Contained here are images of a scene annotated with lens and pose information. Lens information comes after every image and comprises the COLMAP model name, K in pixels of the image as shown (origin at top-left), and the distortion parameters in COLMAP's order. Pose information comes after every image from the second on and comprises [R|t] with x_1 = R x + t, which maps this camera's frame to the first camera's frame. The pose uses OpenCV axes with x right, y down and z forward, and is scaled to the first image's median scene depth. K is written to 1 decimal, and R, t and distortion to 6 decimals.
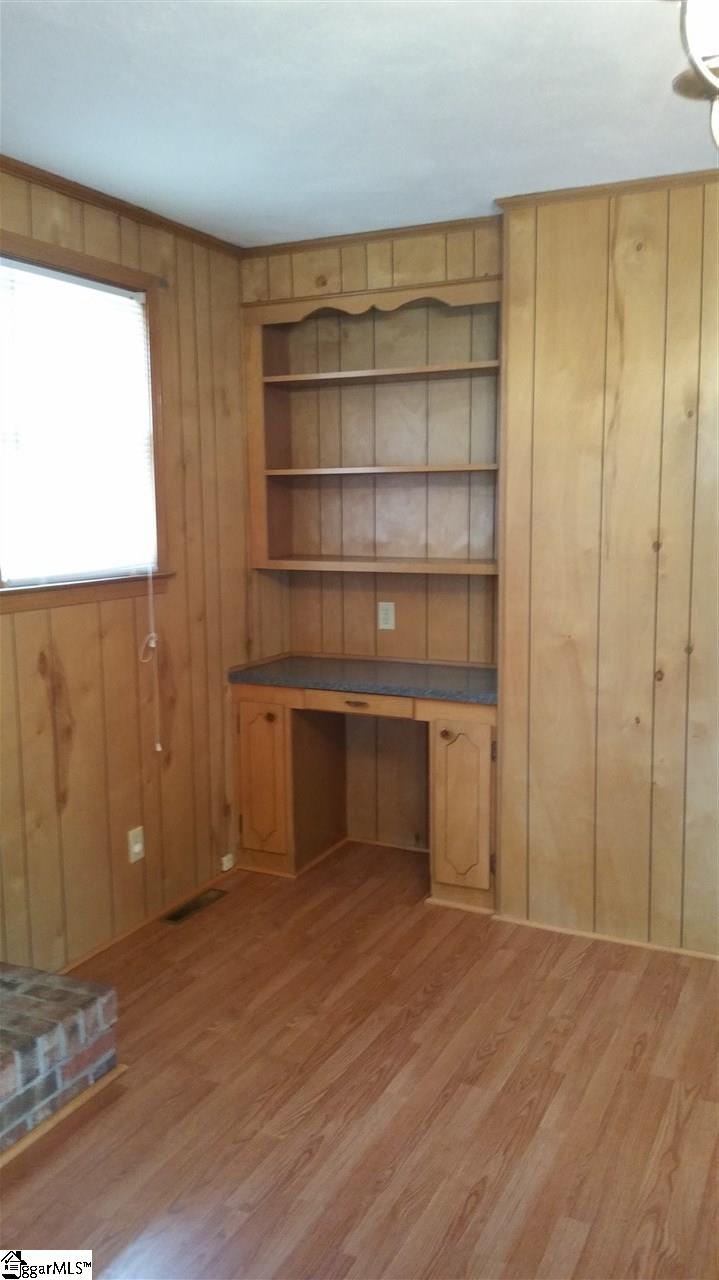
lens RADIAL K [[1045.4, 0, 352.9], [0, 1045.4, 639.1], [0, 0, 1]] dist [0.097428, -0.192089]
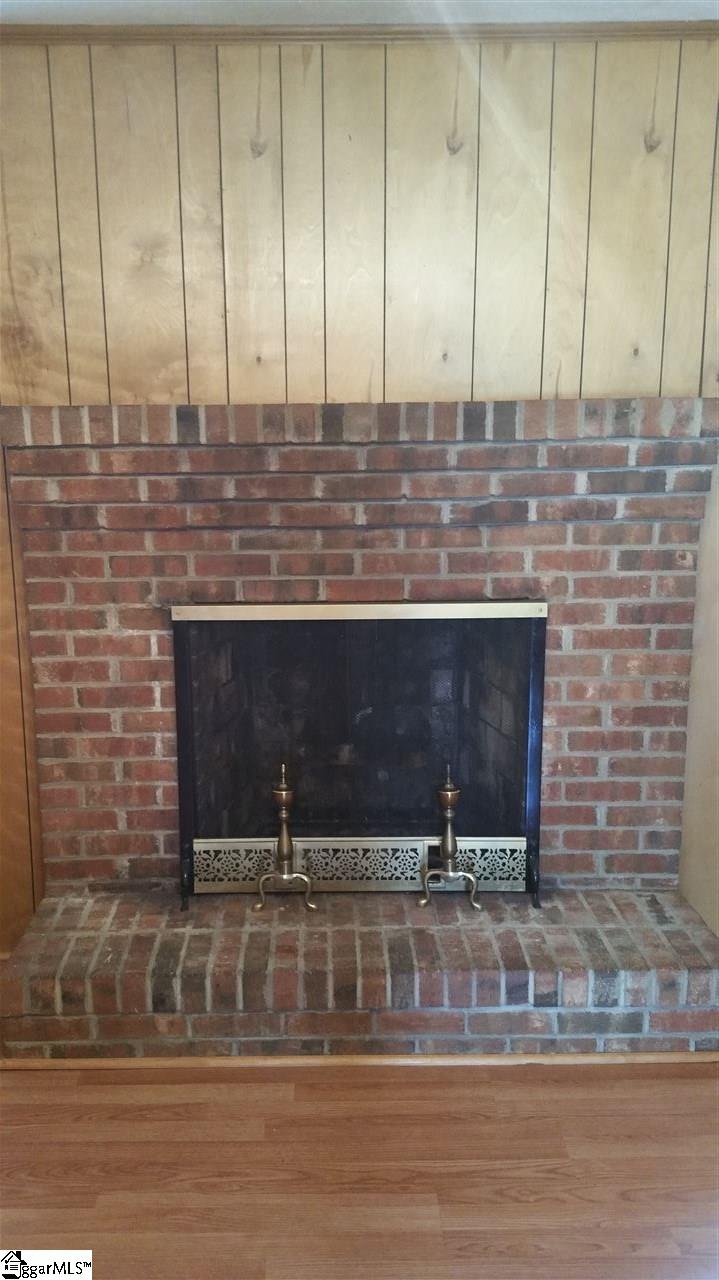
lens RADIAL K [[1045.4, 0, 335.5], [0, 1045.4, 634.0], [0, 0, 1]] dist [0.097428, -0.192089]
pose [[0.448101, 0.181448, -0.875375, 0.266252], [-0.116870, 0.982672, 0.143863, -0.031299], [0.886311, 0.037840, 0.461543, 0.194519]]
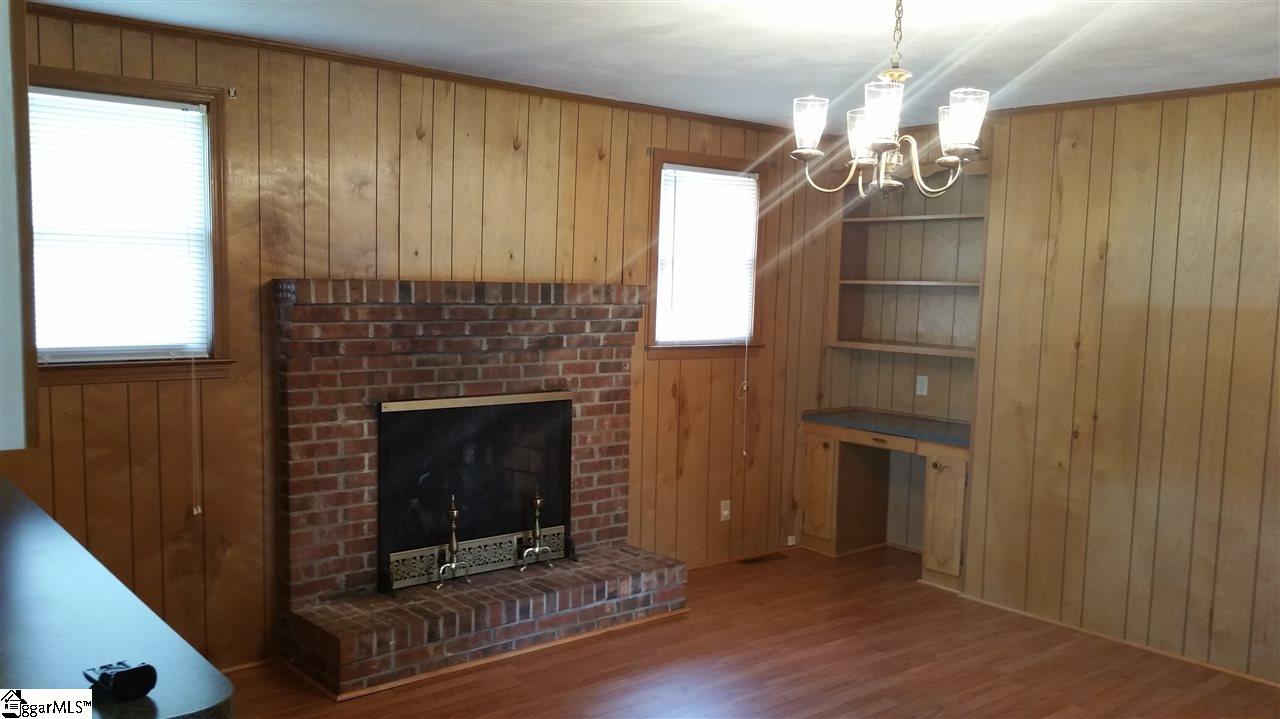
lens RADIAL K [[1045.4, 0, 649.4], [0, 1045.4, 380.5], [0, 0, 1]] dist [0.097428, -0.192089]
pose [[0.919670, 0.073000, -0.385848, 0.293896], [-0.088810, 0.995776, -0.023282, 0.044489], [0.382519, 0.055679, 0.922268, -0.540211]]
